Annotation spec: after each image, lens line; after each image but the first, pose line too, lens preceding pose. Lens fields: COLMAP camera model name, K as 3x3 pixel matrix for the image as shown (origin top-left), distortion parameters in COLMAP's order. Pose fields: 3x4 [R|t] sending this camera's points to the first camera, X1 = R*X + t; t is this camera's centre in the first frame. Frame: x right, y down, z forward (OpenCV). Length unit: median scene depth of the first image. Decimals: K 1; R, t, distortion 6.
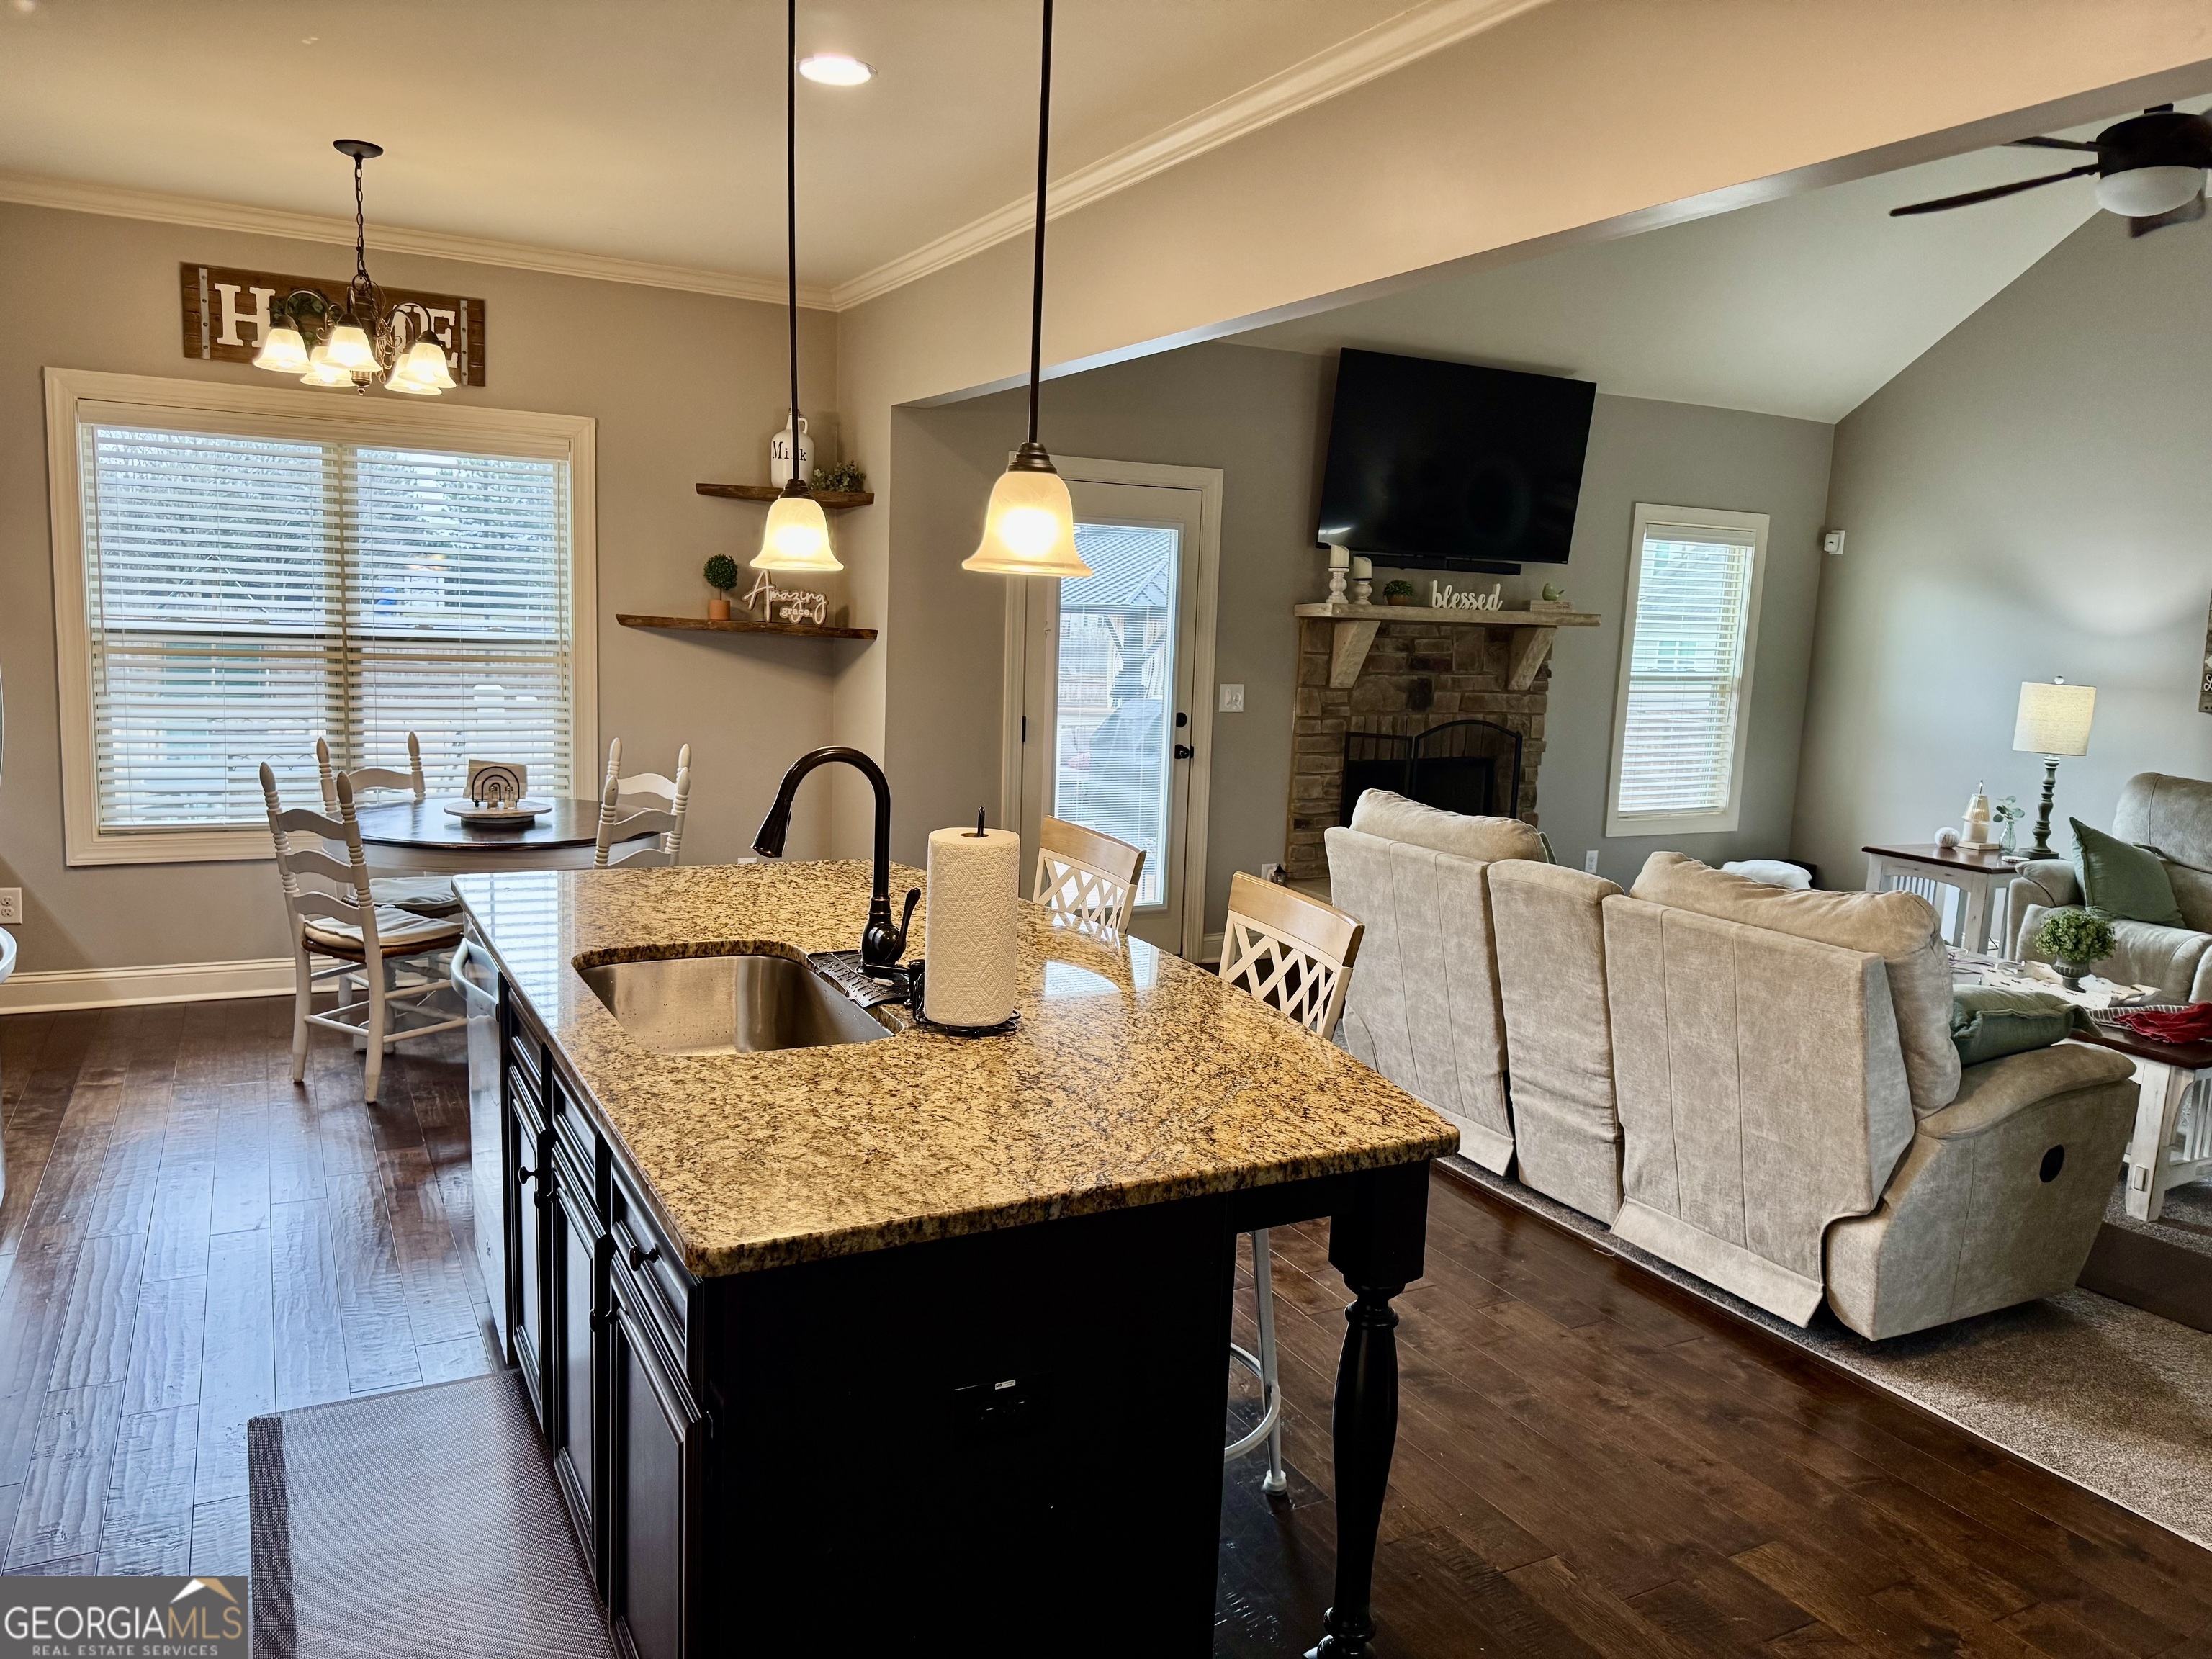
lens RADIAL K [[1561.1, 0, 1100.8], [0, 1561.1, 832.2], [0, 0, 1]] dist [0.077162, -0.004718]
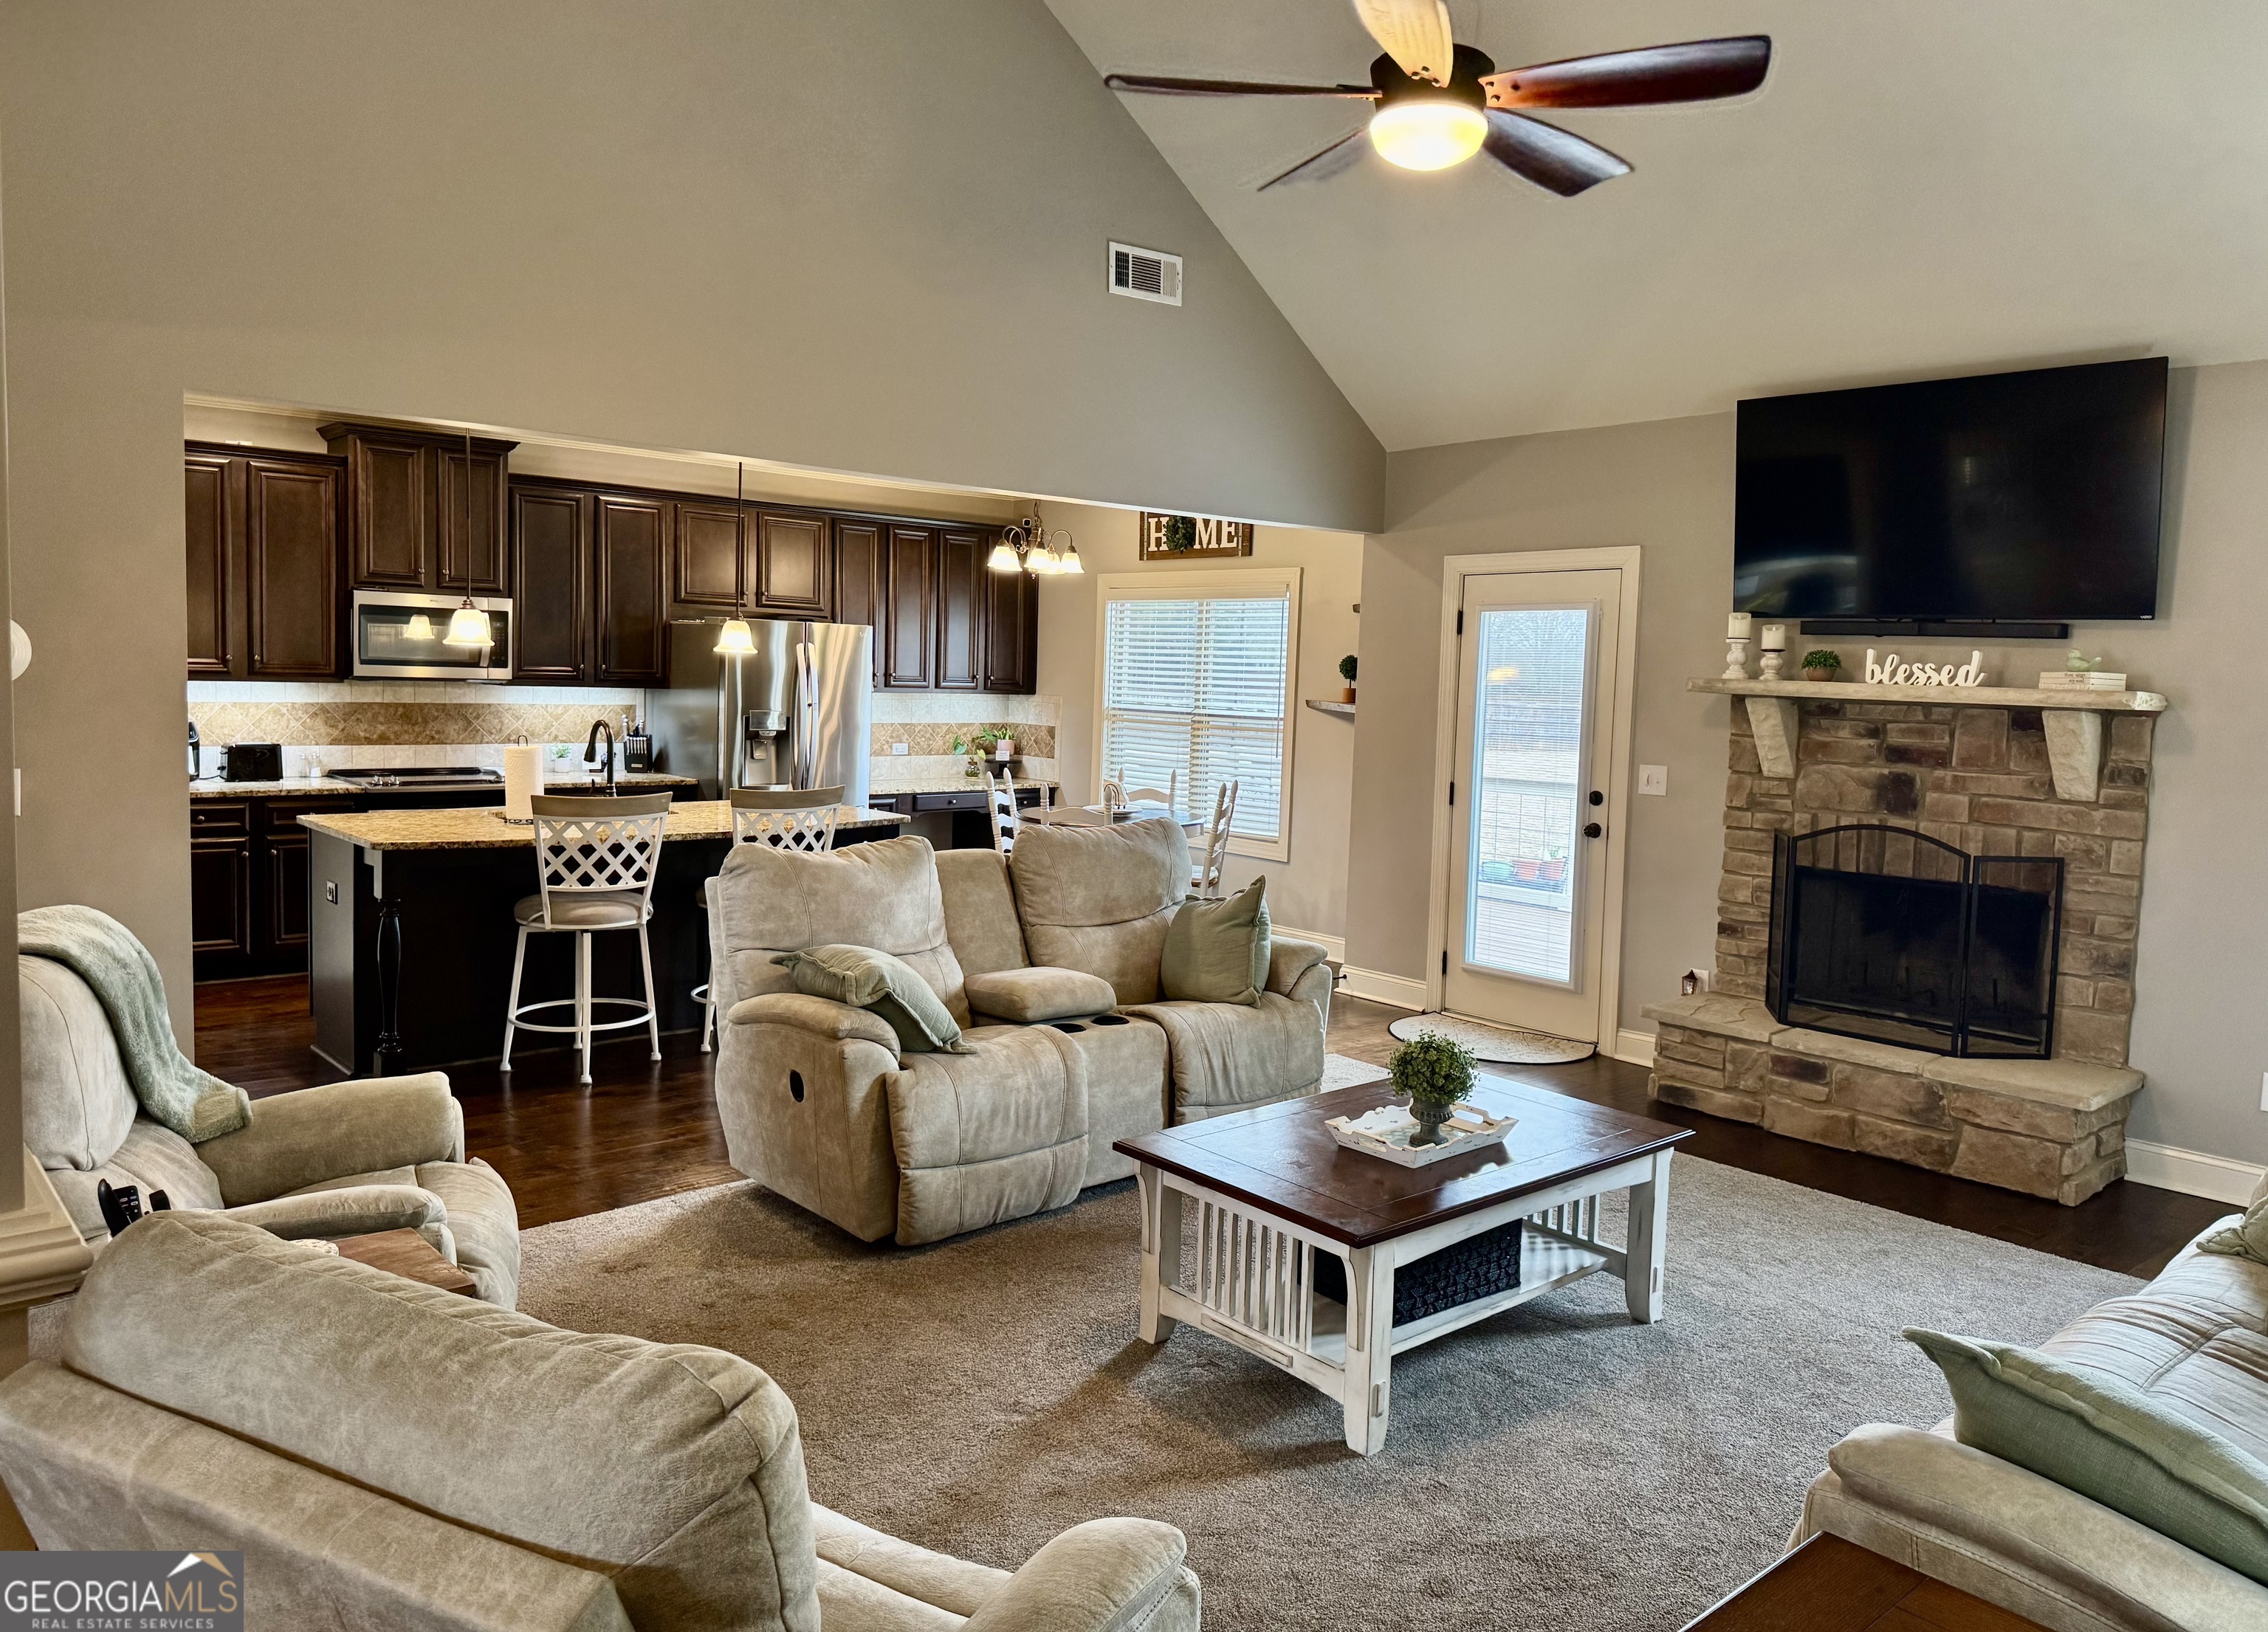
lens RADIAL K [[1579.2, 0, 1145.8], [0, 1579.2, 794.9], [0, 0, 1]] dist [0.001587, -0.004845]
pose [[0.247227, 0.044157, -0.967951, 1.100445], [-0.158453, 0.987356, 0.004571, -0.039078], [0.955914, 0.152244, 0.251098, 0.554858]]
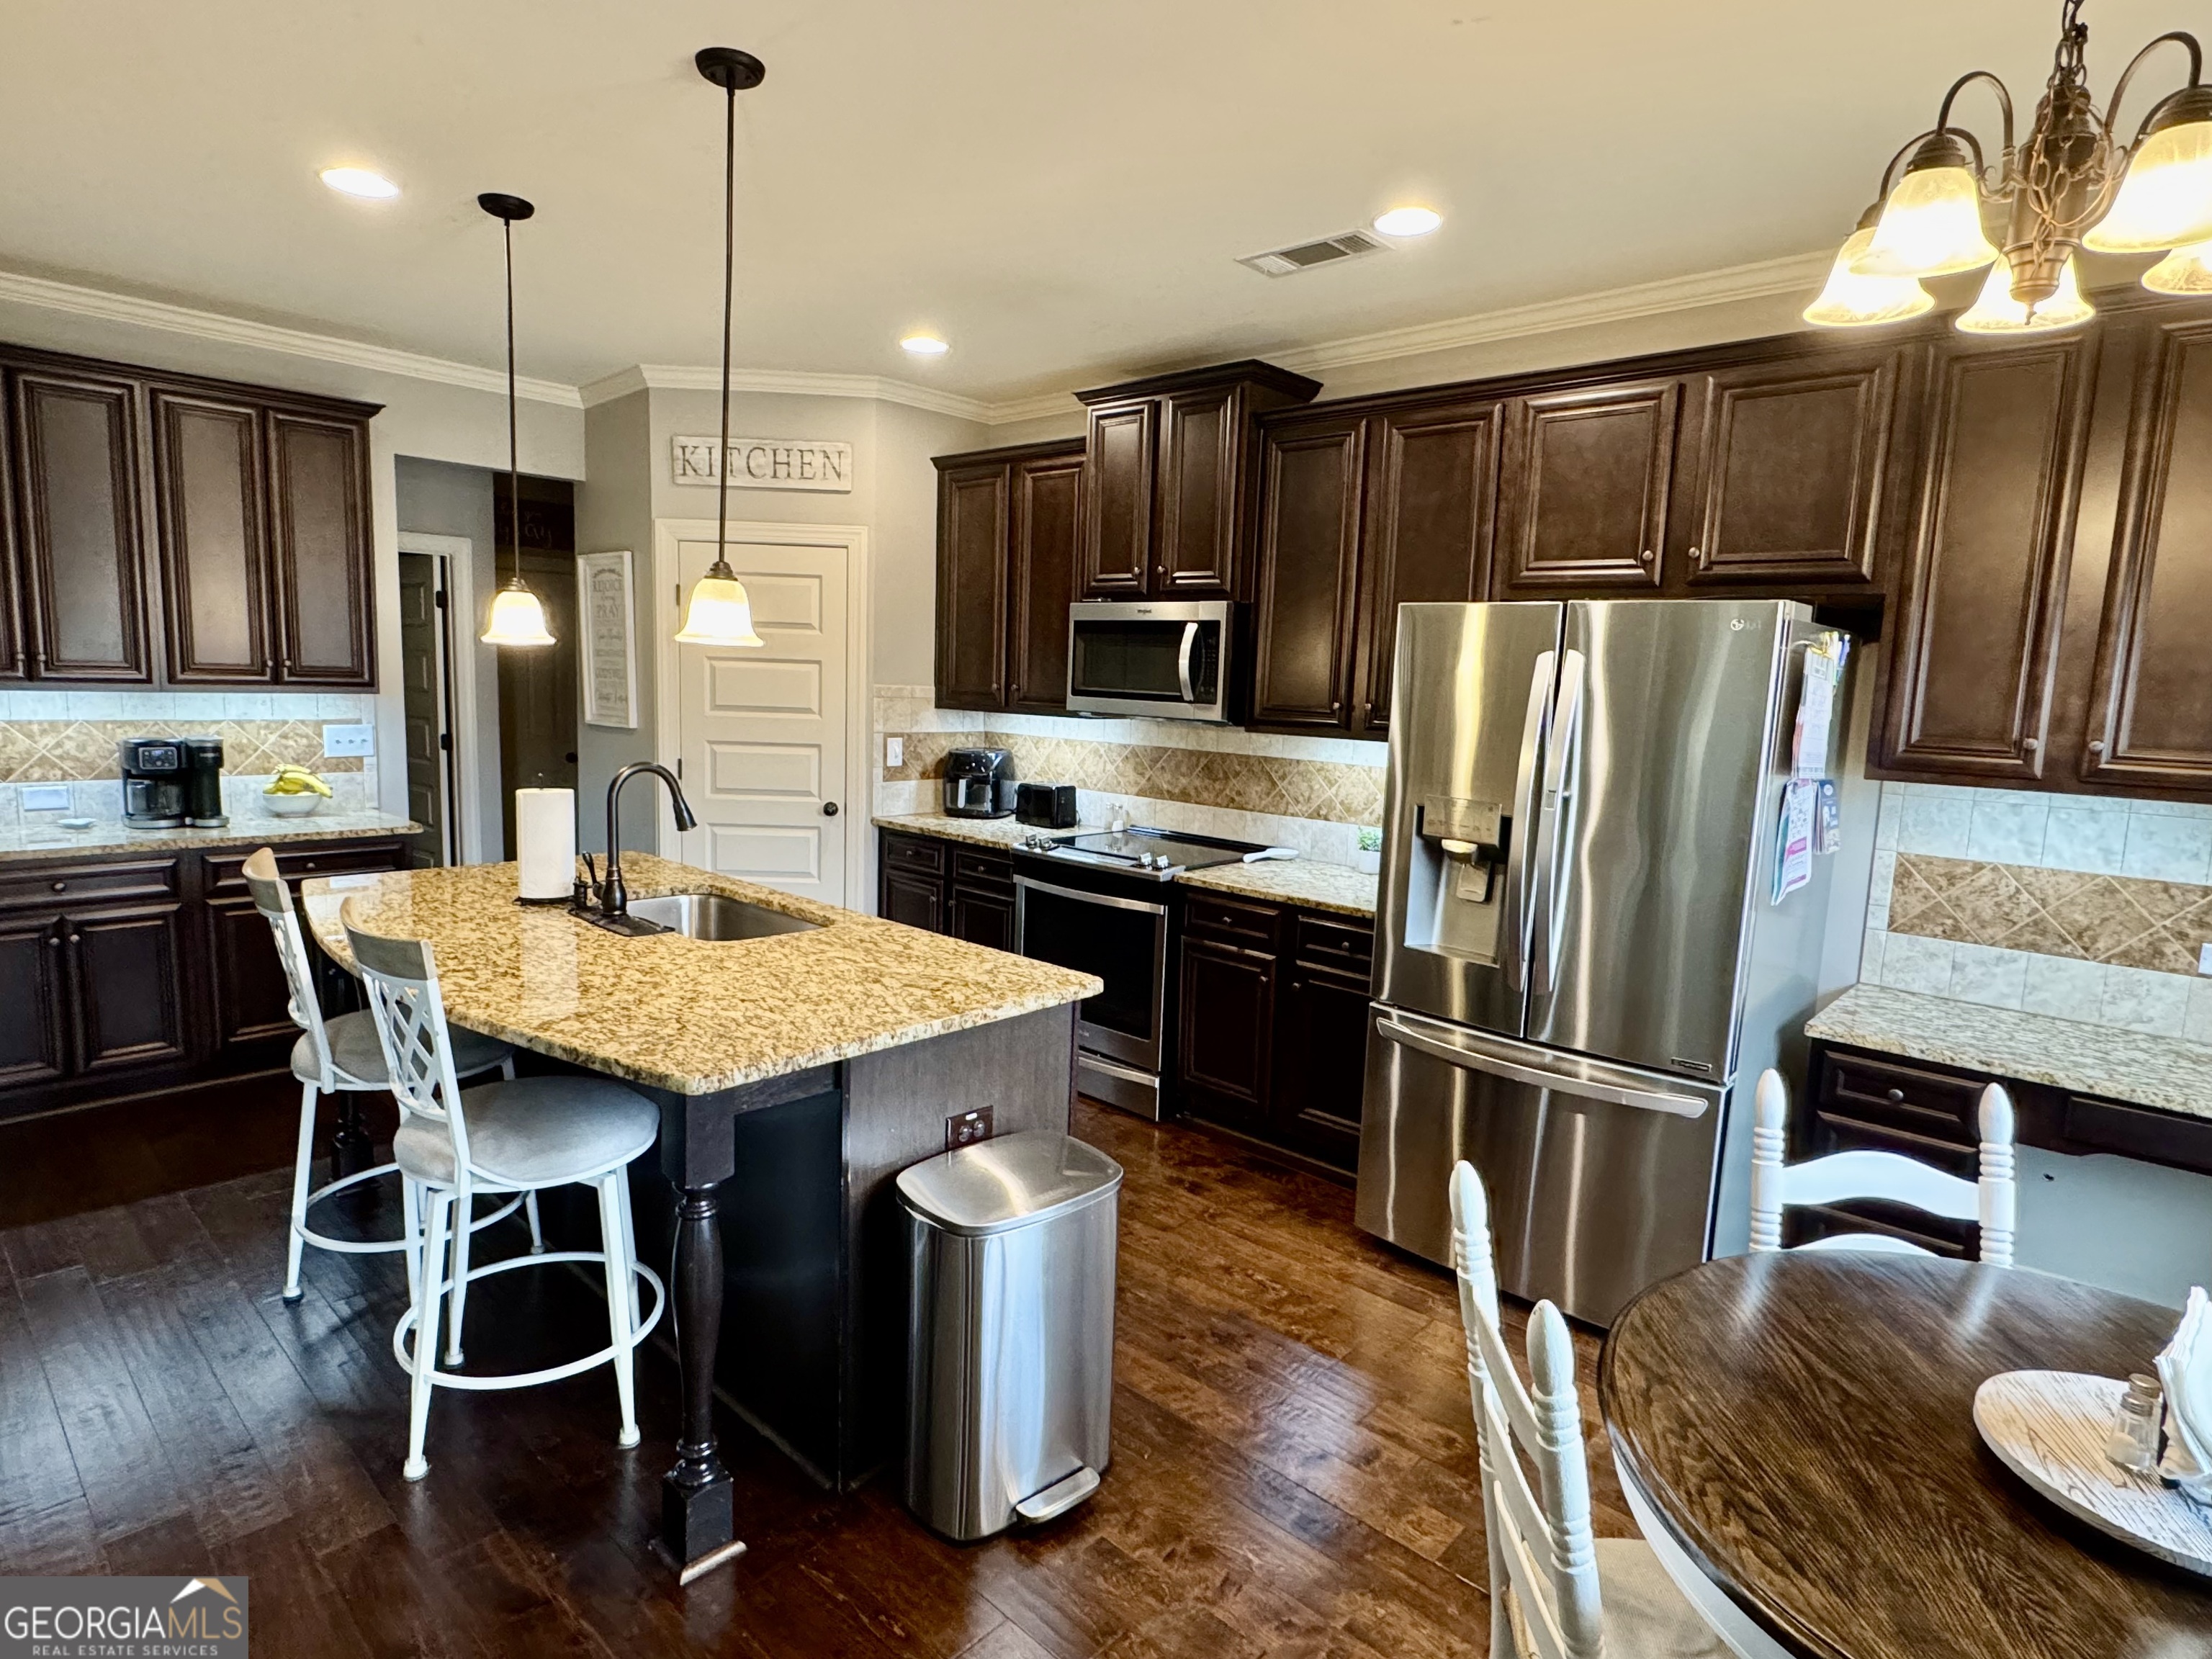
lens RADIAL K [[1251.1, 0, 1108.6], [0, 1251.1, 838.2], [0, 0, 1]] dist [0.027682, -0.000837]
pose [[-0.945834, -0.034132, -0.322852, -0.079413], [-0.120533, 0.960298, 0.251594, -0.157104], [0.301447, 0.276881, -0.912396, 1.034190]]
